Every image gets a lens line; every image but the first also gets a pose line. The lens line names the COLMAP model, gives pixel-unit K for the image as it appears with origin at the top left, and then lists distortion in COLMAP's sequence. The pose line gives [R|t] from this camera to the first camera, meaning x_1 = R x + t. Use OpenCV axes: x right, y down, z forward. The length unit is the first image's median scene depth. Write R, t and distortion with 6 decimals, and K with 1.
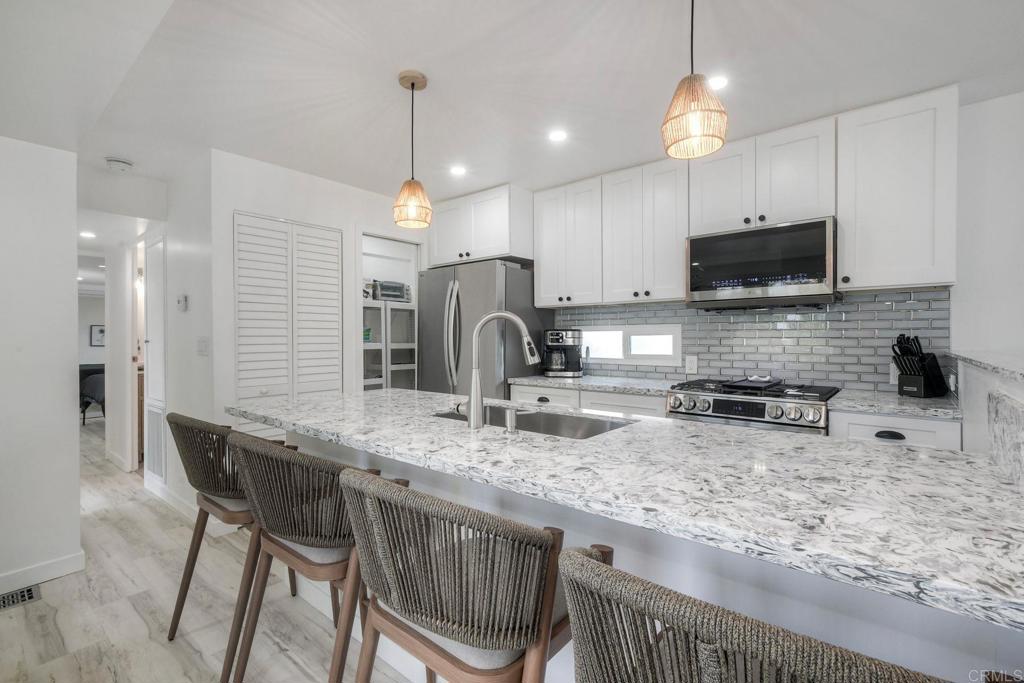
lens RADIAL K [[463.3, 0, 512.0], [0, 463.3, 341.5], [0, 0, 1]] dist [-0.000024, 0.003898]
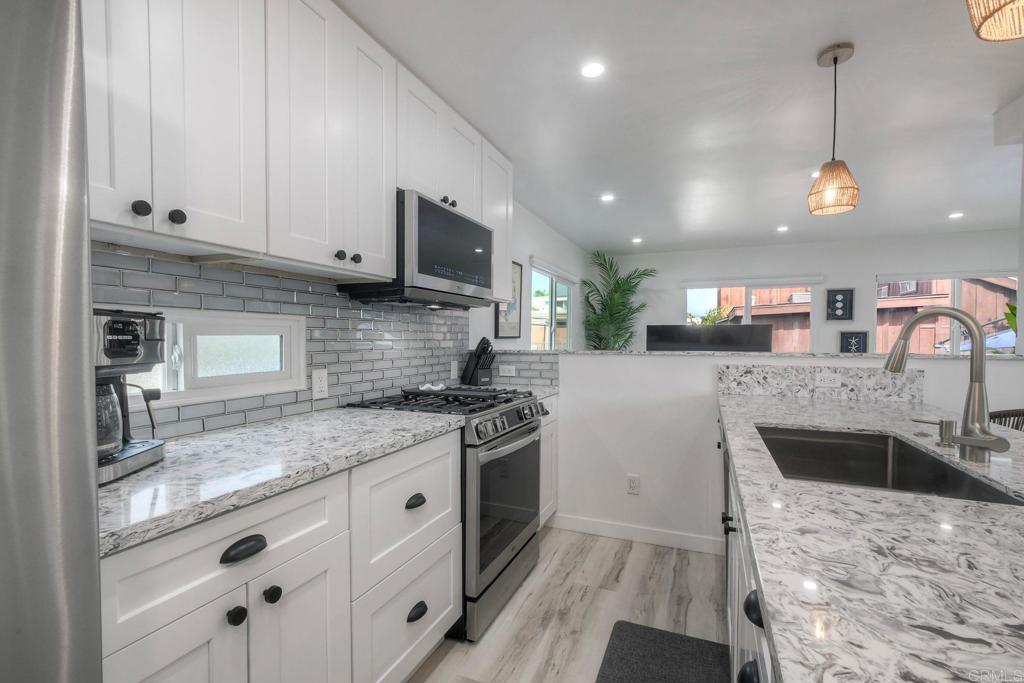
lens RADIAL K [[460.8, 0, 518.5], [0, 460.8, 348.9], [0, 0, 1]] dist [0.001199, 0.000032]
pose [[-0.307848, -0.018836, 0.951249, -0.269052], [0.005332, 0.999754, 0.021522, -0.007650], [-0.951420, 0.011698, -0.307672, 0.938052]]
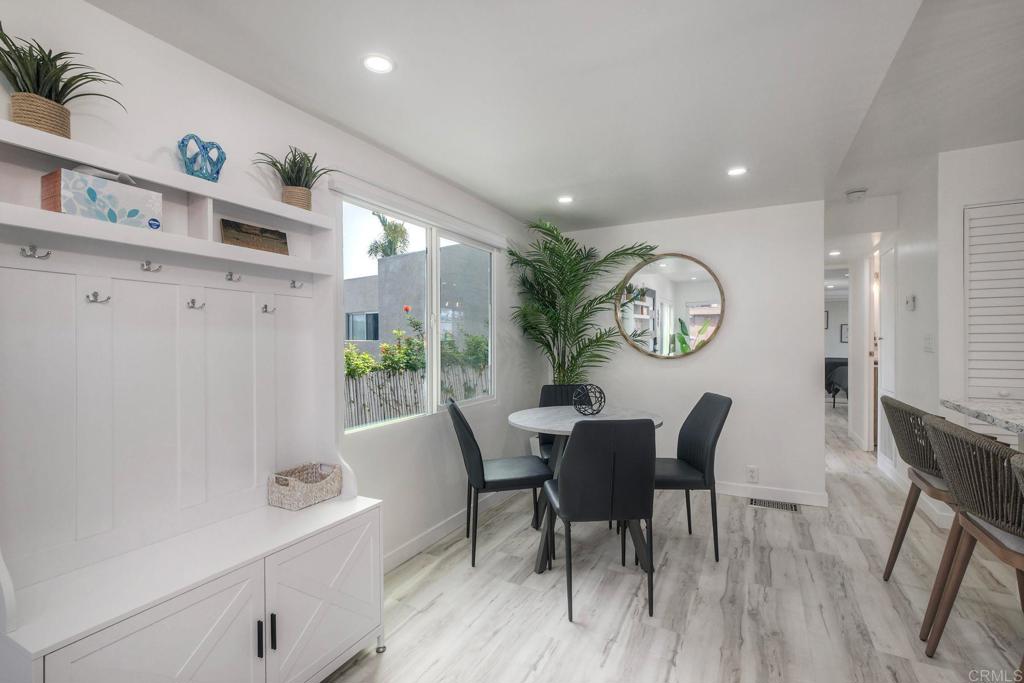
lens RADIAL K [[460.7, 0, 513.5], [0, 460.7, 339.3], [0, 0, 1]] dist [0.000037, -0.000123]
pose [[0.208980, 0.001532, -0.977919, 0.146202], [-0.000516, 0.999999, 0.001456, 0.000795], [0.977920, 0.000200, 0.208980, -0.126803]]
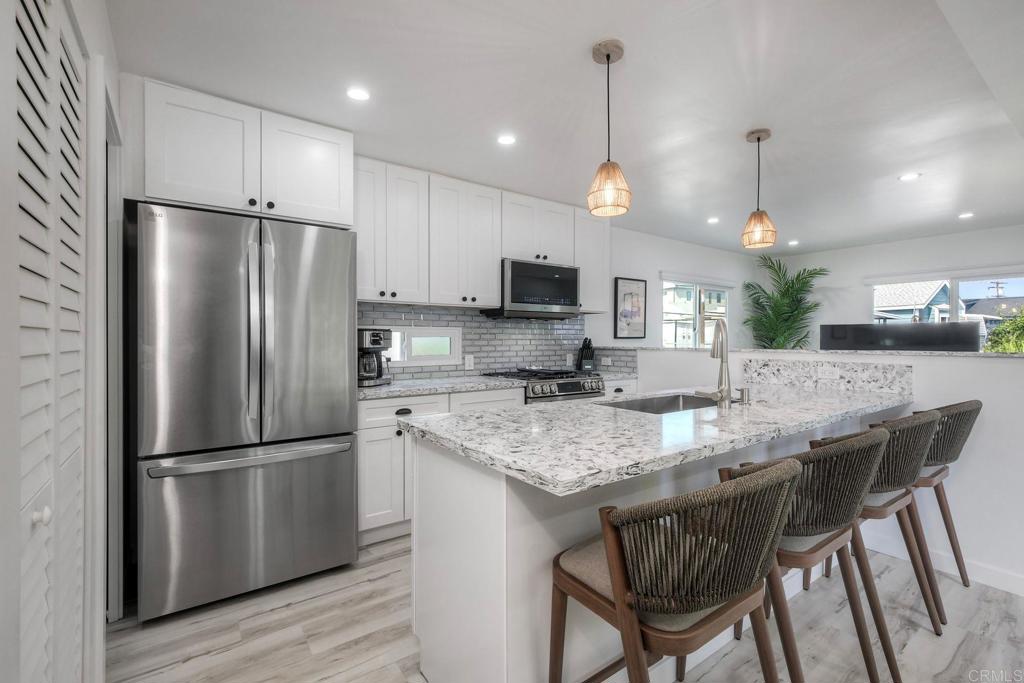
lens RADIAL K [[454.3, 0, 513.1], [0, 454.3, 339.4], [0, 0, 1]] dist [0.001275, 0.000037]
pose [[0.242687, 0.002482, 0.970102, -0.703834], [0.005680, 0.999976, -0.003980, -0.002732], [-0.970088, 0.006476, 0.242667, 0.612522]]
